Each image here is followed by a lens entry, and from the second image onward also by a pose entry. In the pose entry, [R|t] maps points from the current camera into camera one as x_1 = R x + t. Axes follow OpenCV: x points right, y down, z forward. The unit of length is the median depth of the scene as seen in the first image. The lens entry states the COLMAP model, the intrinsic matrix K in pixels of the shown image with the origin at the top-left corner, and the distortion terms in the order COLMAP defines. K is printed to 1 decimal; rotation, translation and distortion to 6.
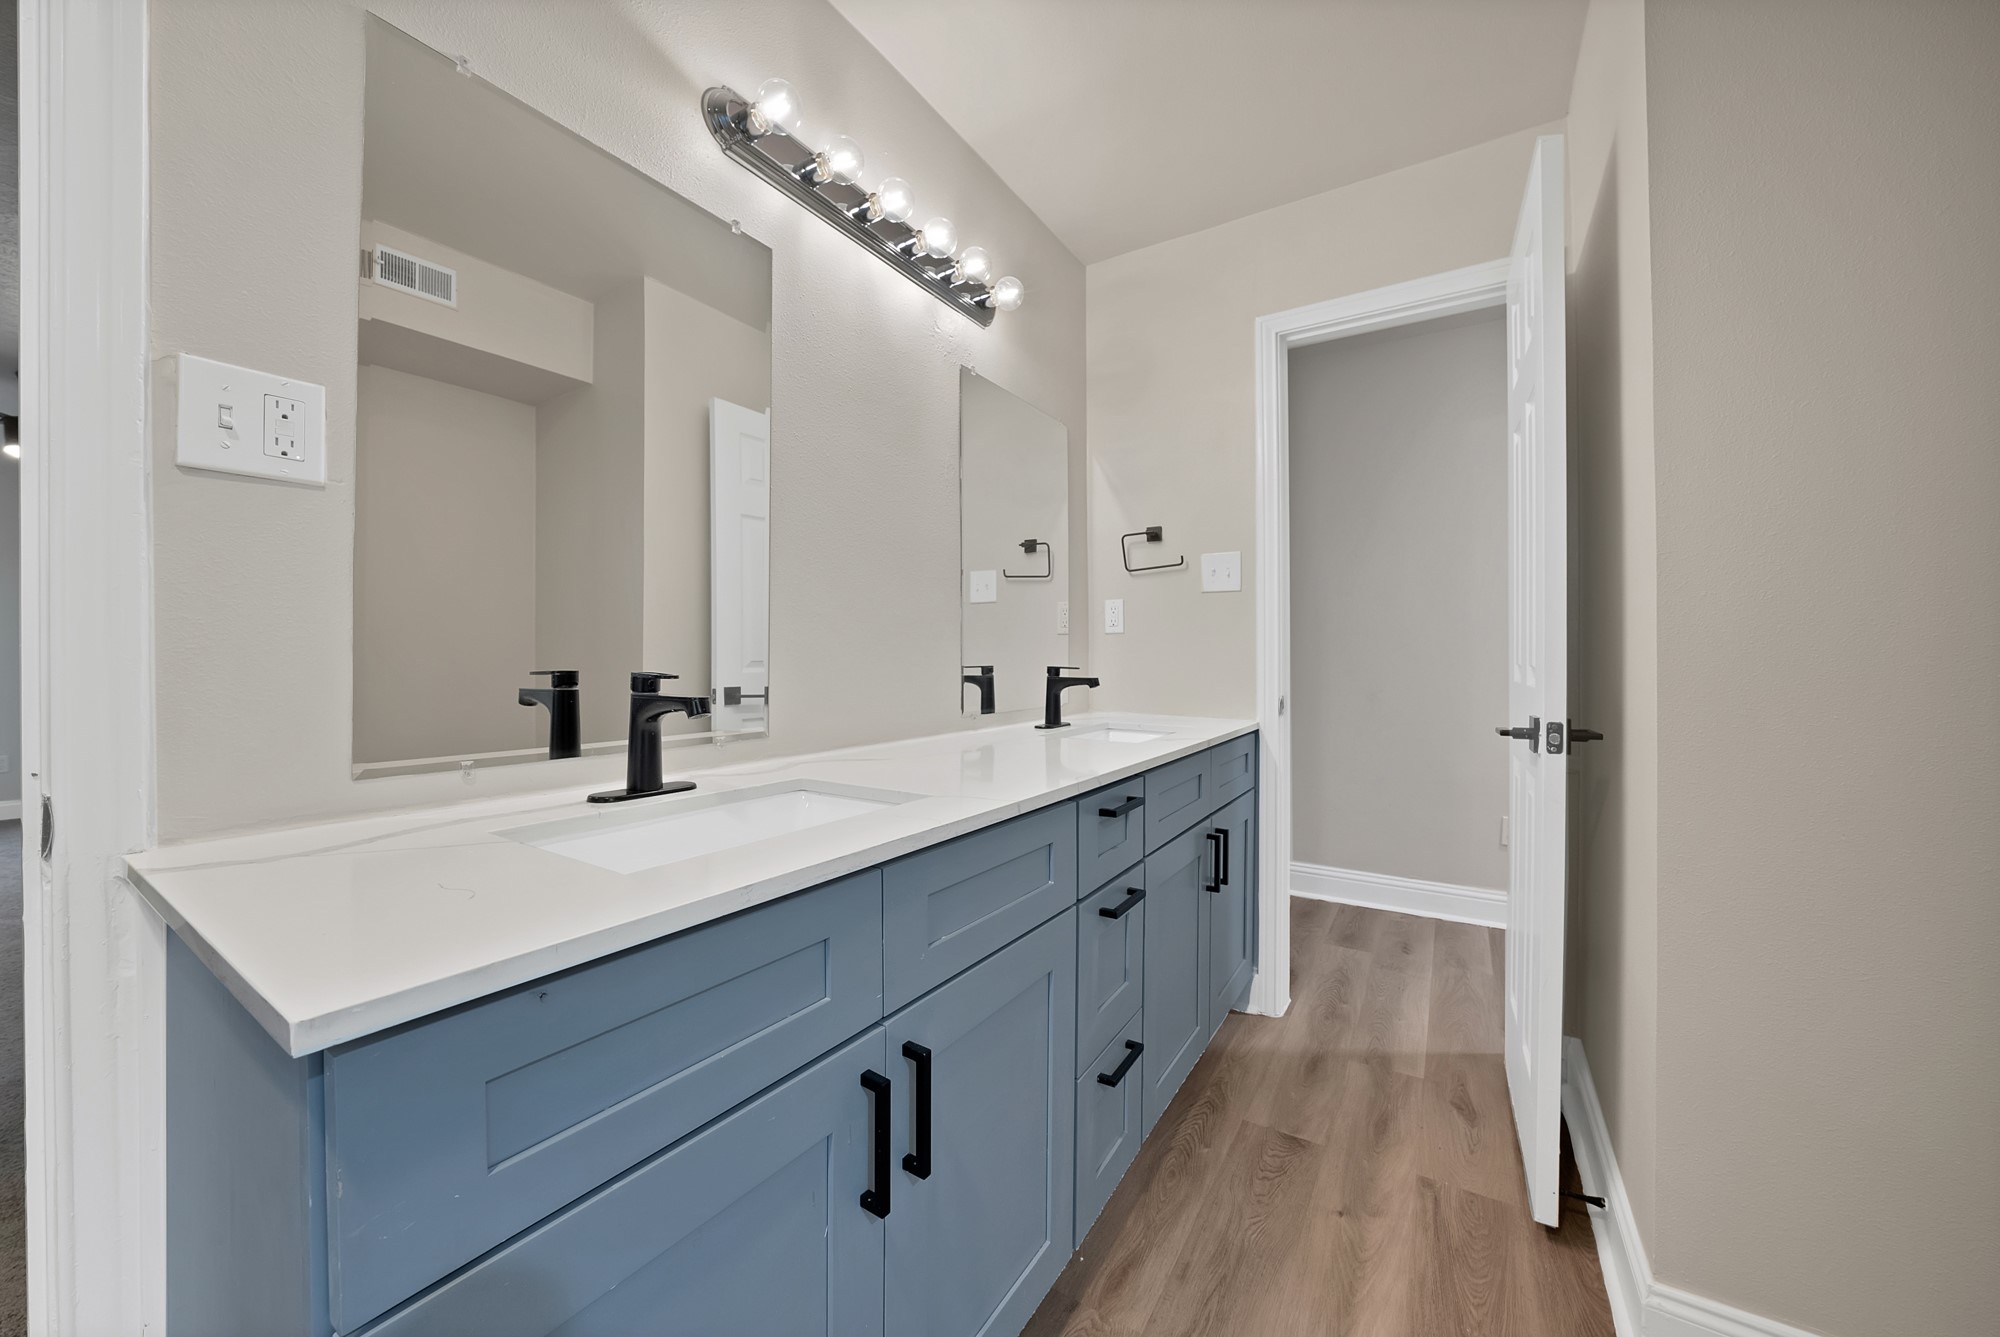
lens RADIAL K [[721.1, 0, 989.8], [0, 721.1, 665.0], [0, 0, 1]] dist [-0.030088, 0.005188]
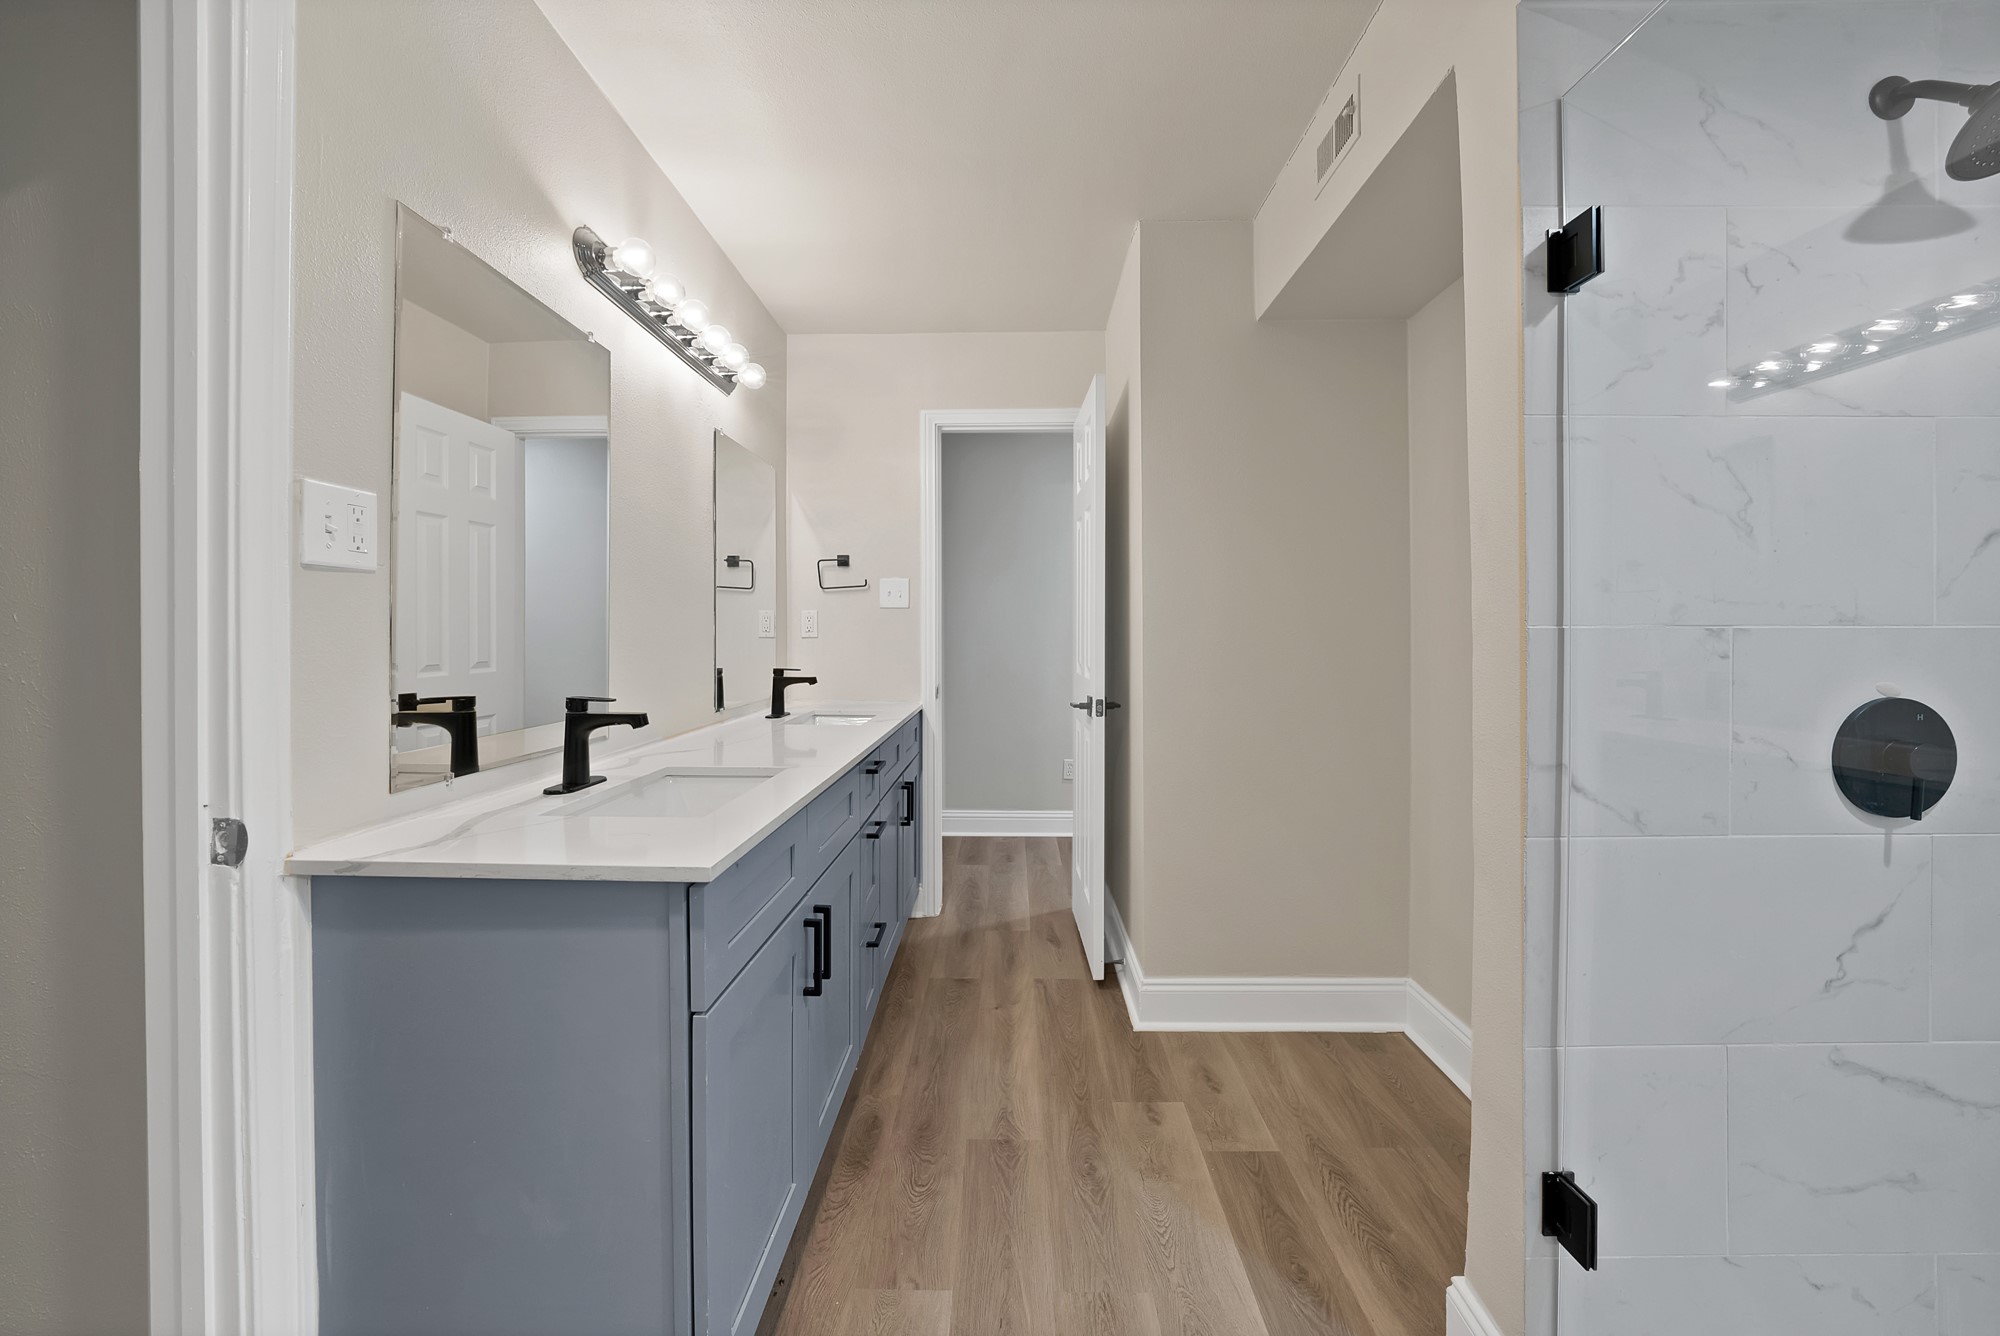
lens RADIAL K [[721.1, 0, 989.8], [0, 721.1, 664.5], [0, 0, 1]] dist [-0.030088, 0.005188]
pose [[0.856662, -0.021350, 0.515436, -0.275765], [0.005830, 0.999480, 0.031710, -0.048617], [-0.515845, -0.024160, 0.856341, -0.302390]]
